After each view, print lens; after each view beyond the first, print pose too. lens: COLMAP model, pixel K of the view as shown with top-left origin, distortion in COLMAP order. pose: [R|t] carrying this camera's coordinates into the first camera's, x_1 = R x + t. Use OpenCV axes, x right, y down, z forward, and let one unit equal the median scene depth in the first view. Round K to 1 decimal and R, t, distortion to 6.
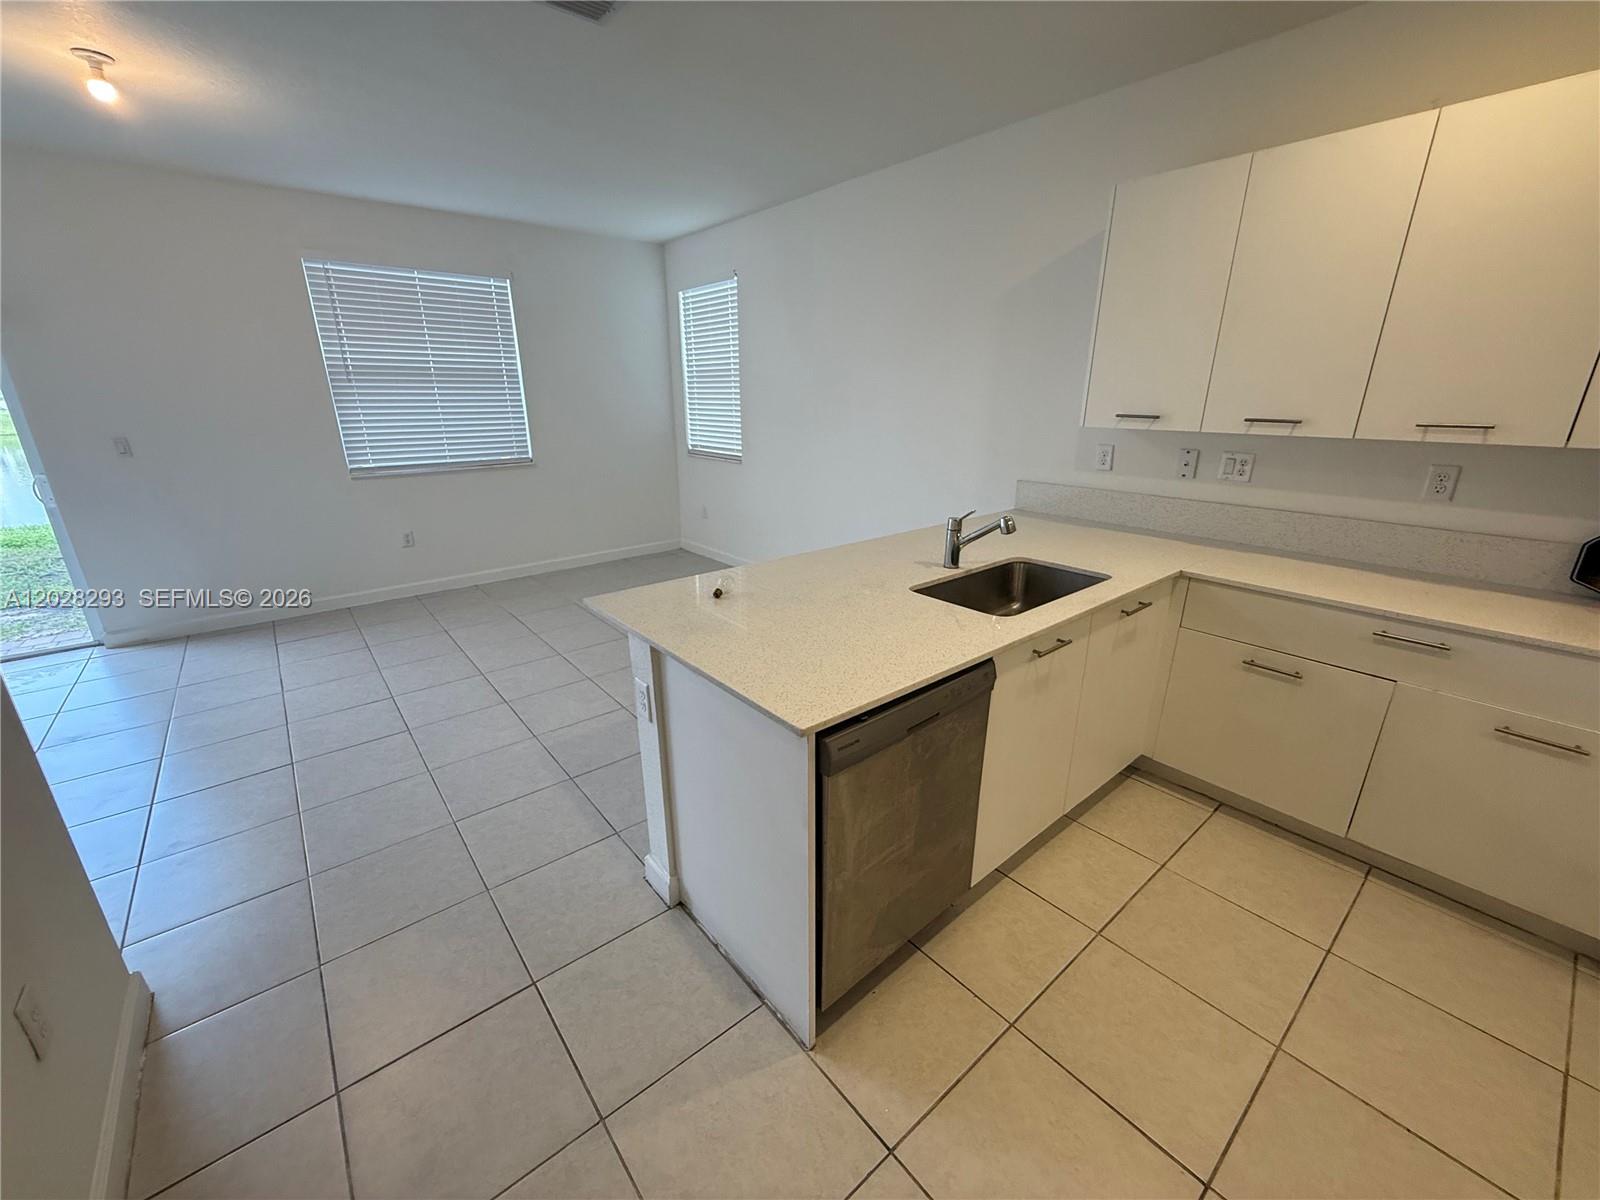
lens RADIAL K [[636.9, 0, 794.1], [0, 636.9, 603.3], [0, 0, 1]] dist [-0.000603, -0.000066]
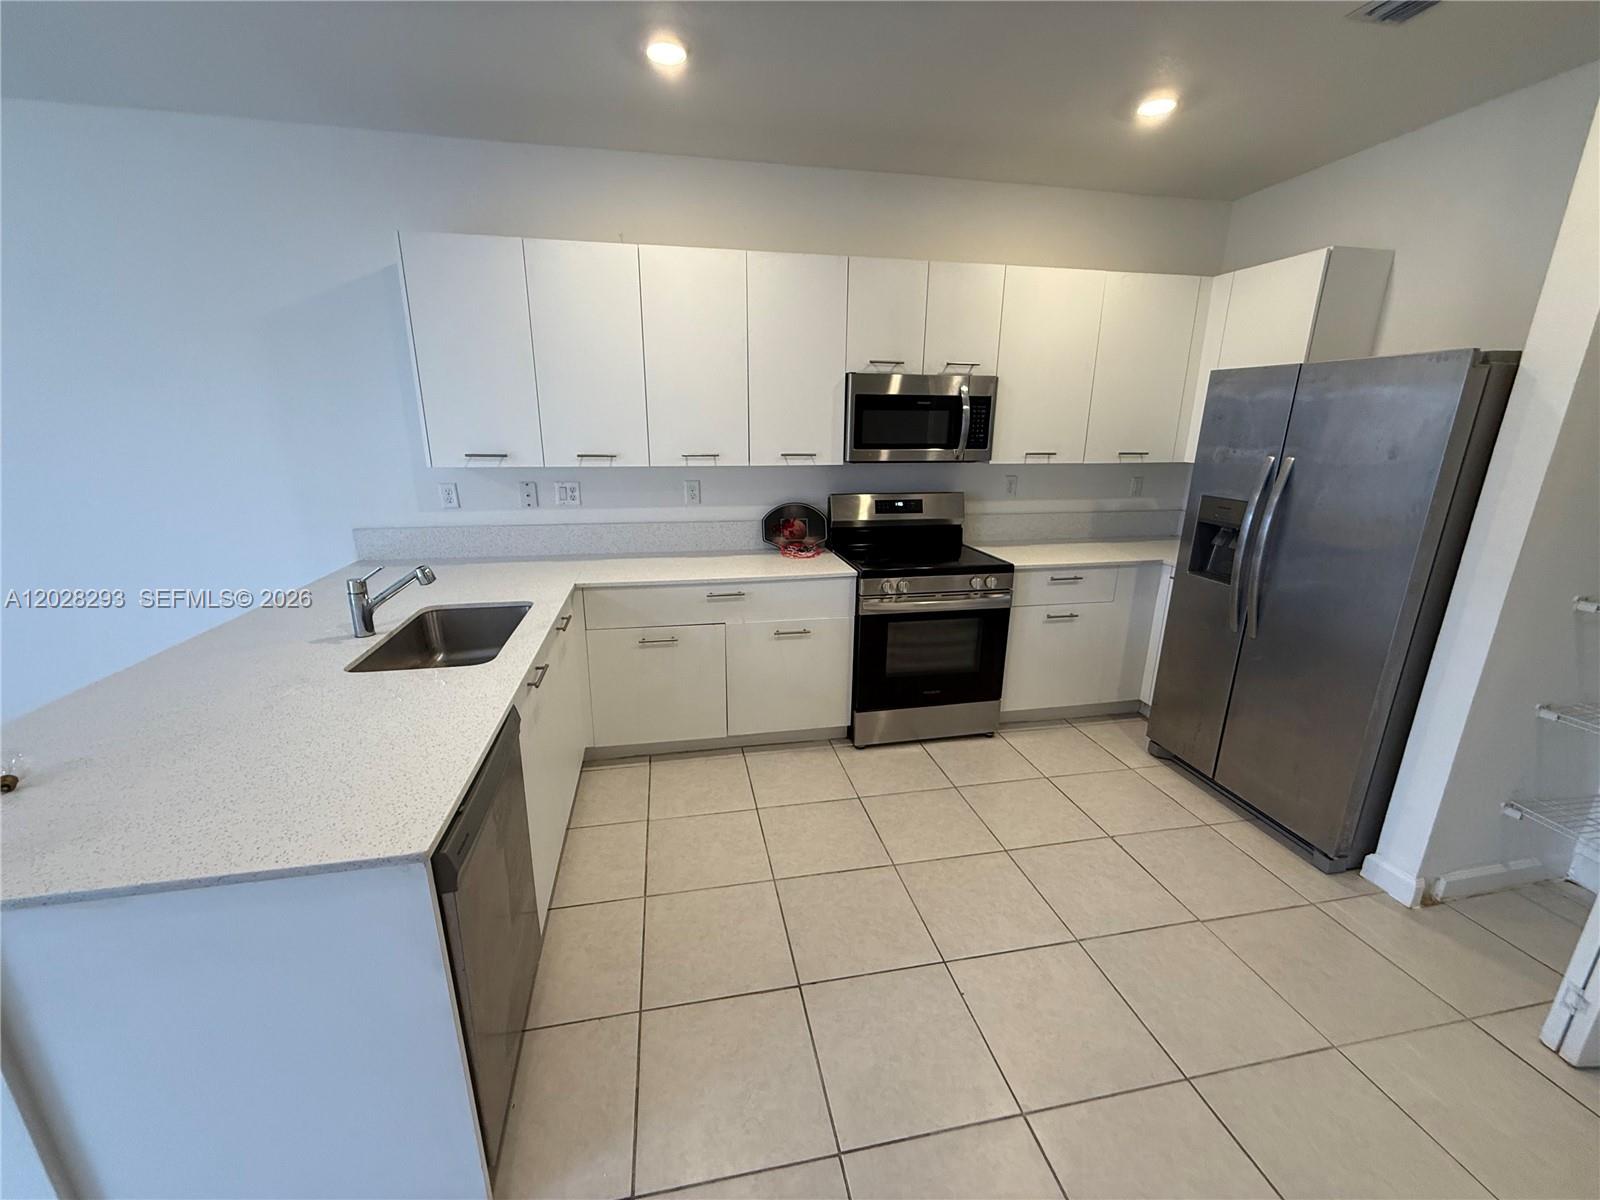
lens RADIAL K [[636.9, 0, 792.8], [0, 636.9, 603.5], [0, 0, 1]] dist [-0.000603, -0.000066]
pose [[0.471009, -0.231396, 0.851238, -0.214626], [0.271256, 0.956219, 0.109842, -0.037605], [-0.839387, 0.179167, 0.513156, 0.071171]]
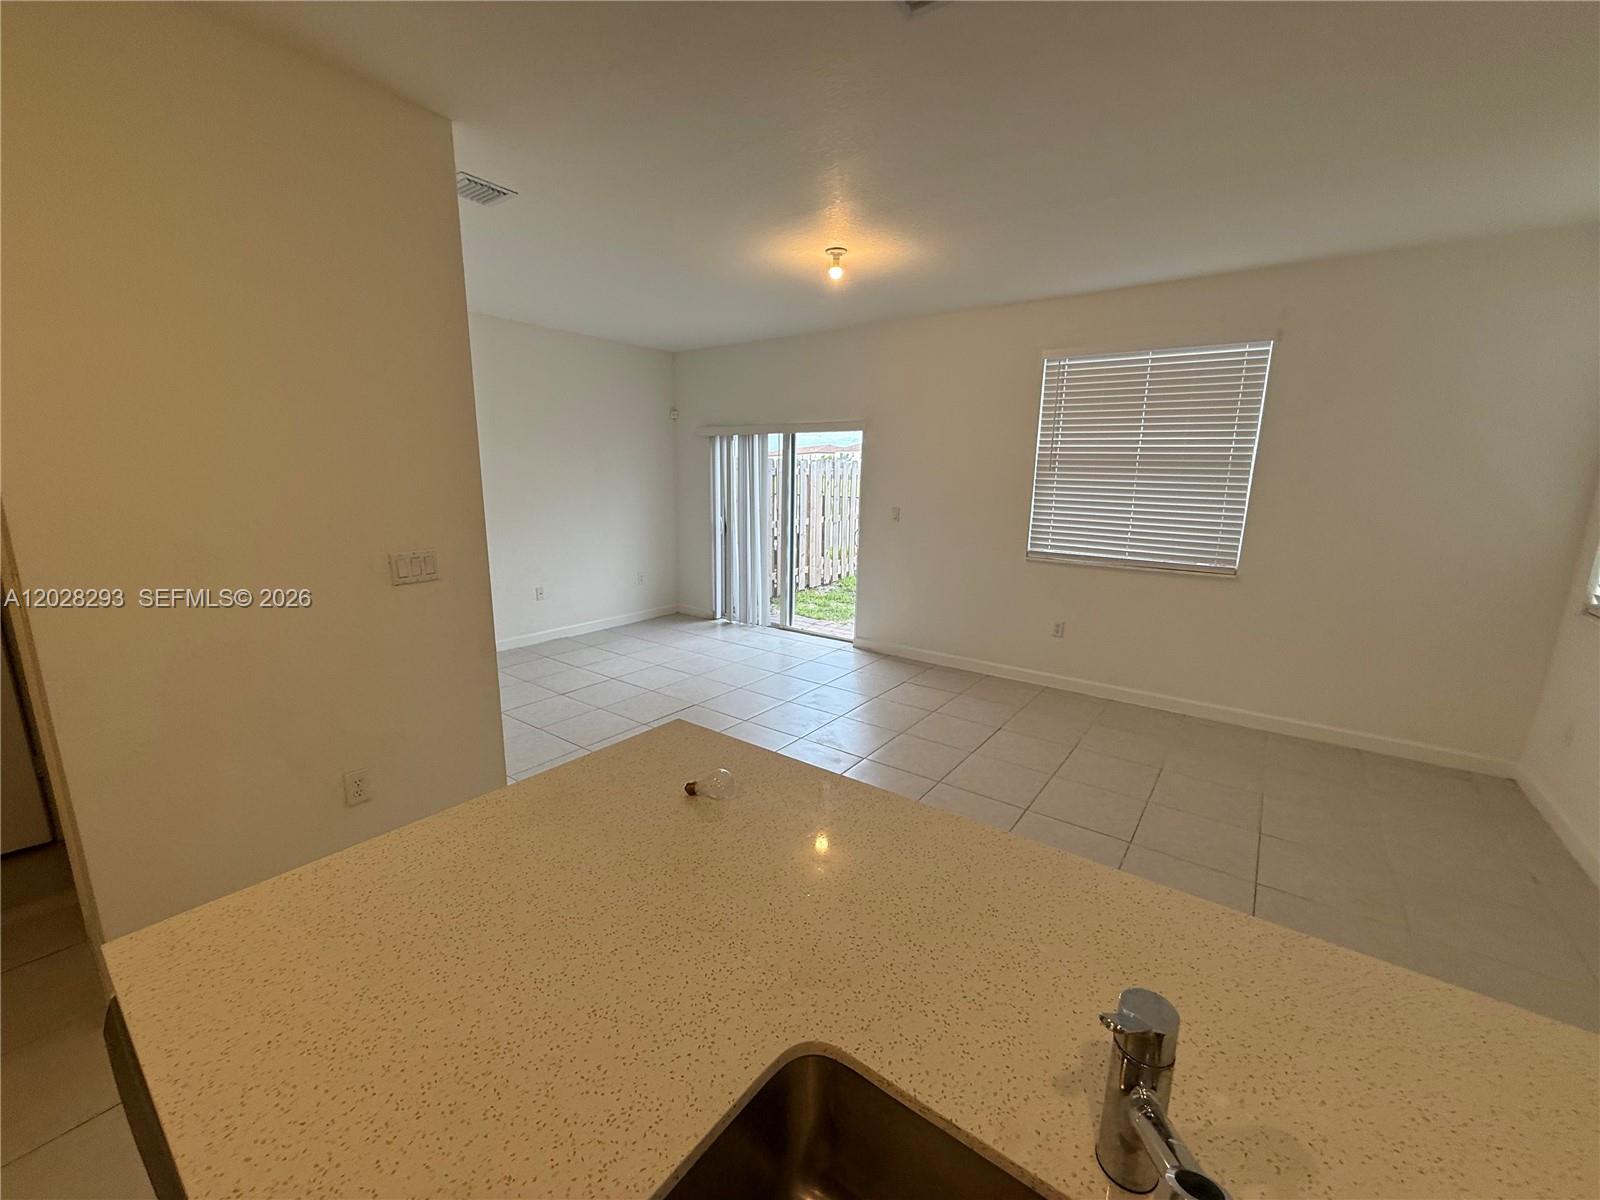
lens RADIAL K [[636.9, 0, 801.5], [0, 636.9, 600.6], [0, 0, 1]] dist [-0.000603, -0.000066]
pose [[0.235449, 0.200172, -0.951049, 0.428696], [-0.323483, 0.938906, 0.117532, -0.272011], [0.916473, 0.279975, 0.285817, 0.766197]]
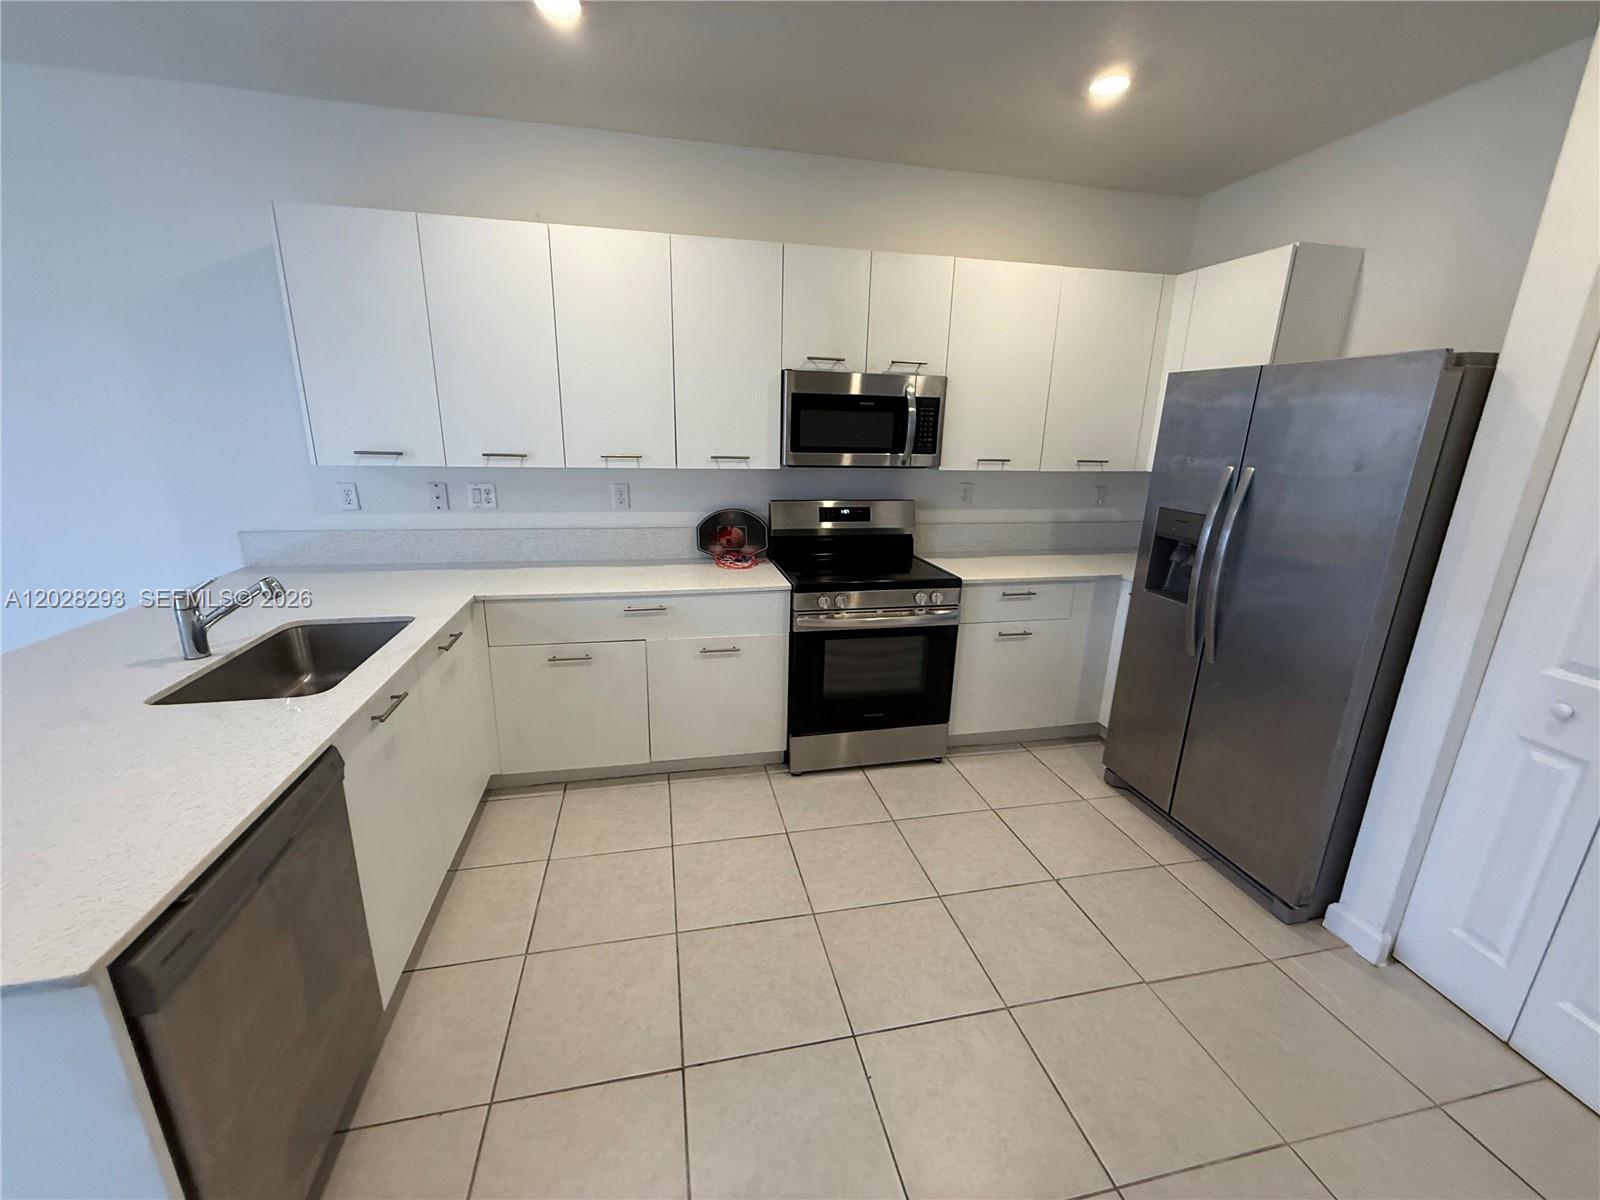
lens RADIAL K [[636.9, 0, 793.1], [0, 636.9, 603.4], [0, 0, 1]] dist [-0.000603, -0.000066]
pose [[0.454800, -0.222529, 0.862344, -0.069352], [0.260016, 0.959271, 0.110409, -0.019208], [-0.851791, 0.174010, 0.494138, 0.026969]]
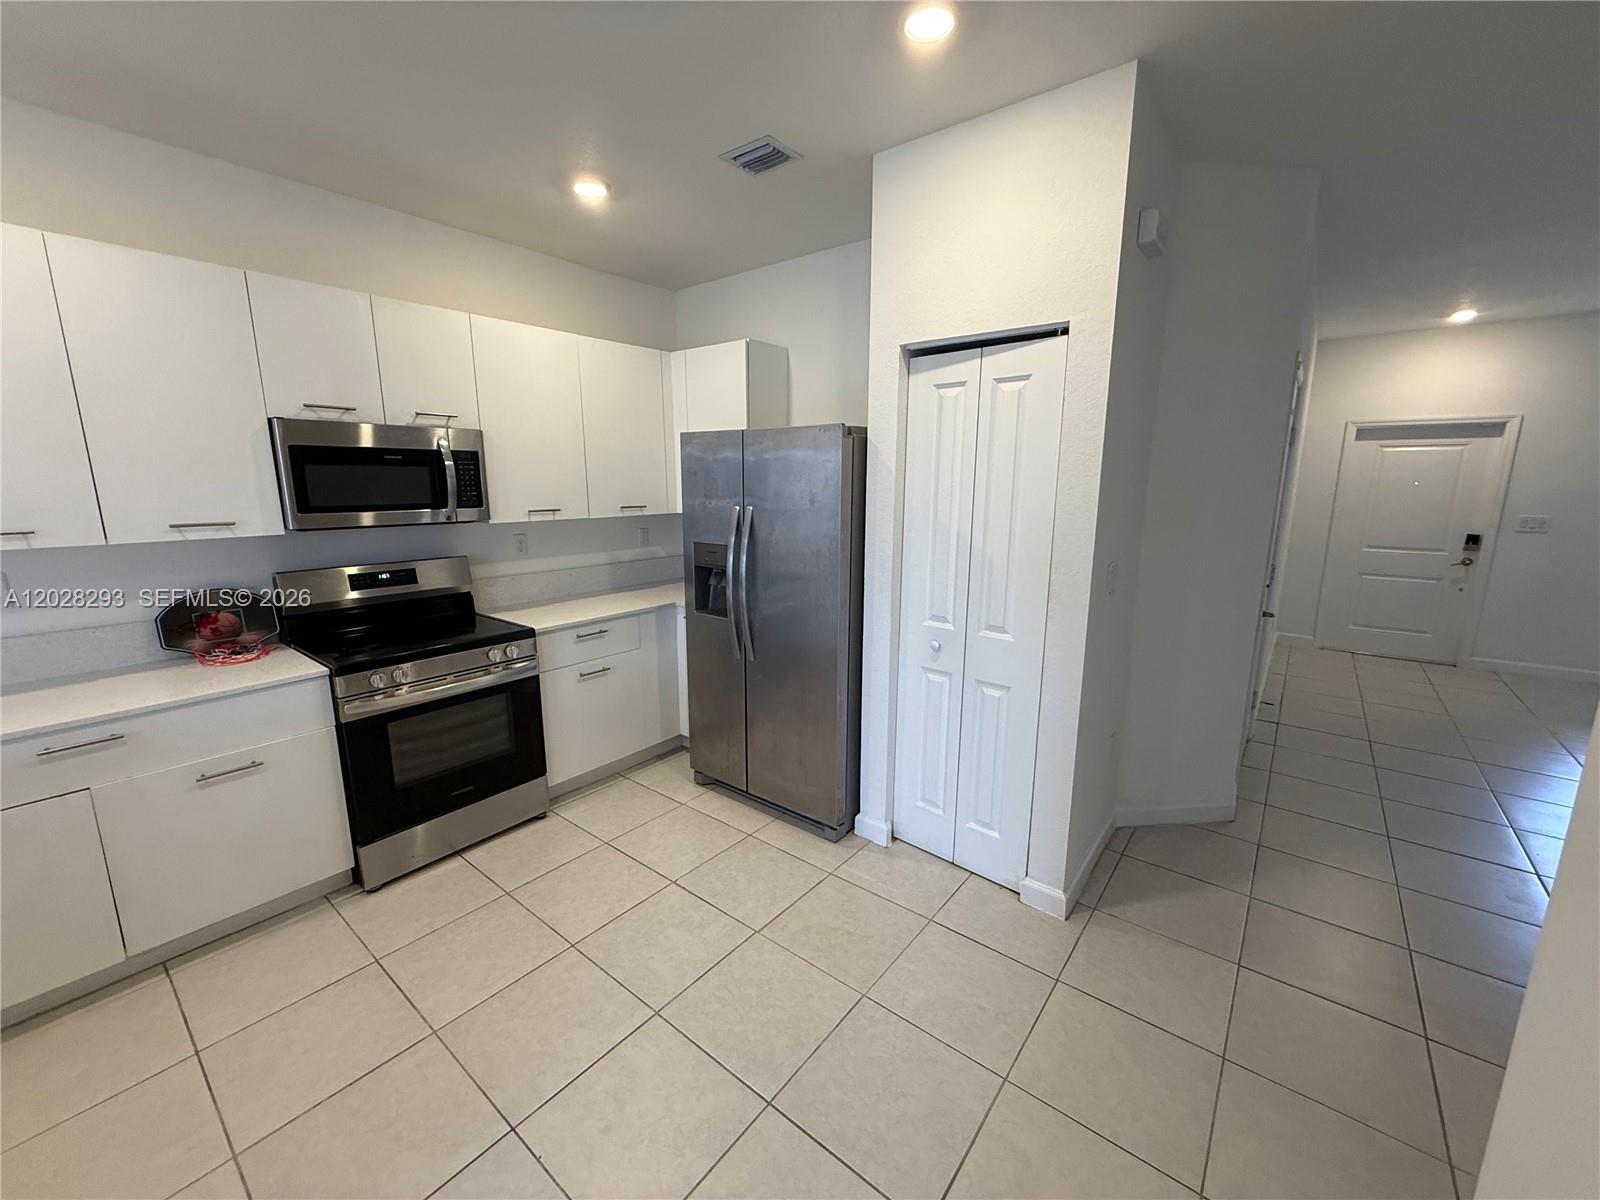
lens RADIAL K [[636.9, 0, 791.9], [0, 636.9, 603.9], [0, 0, 1]] dist [-0.000603, -0.000066]
pose [[-0.206486, -0.180616, 0.961635, -0.131696], [0.312642, 0.919113, 0.239762, -0.027858], [-0.927156, 0.350155, -0.133316, 0.034270]]
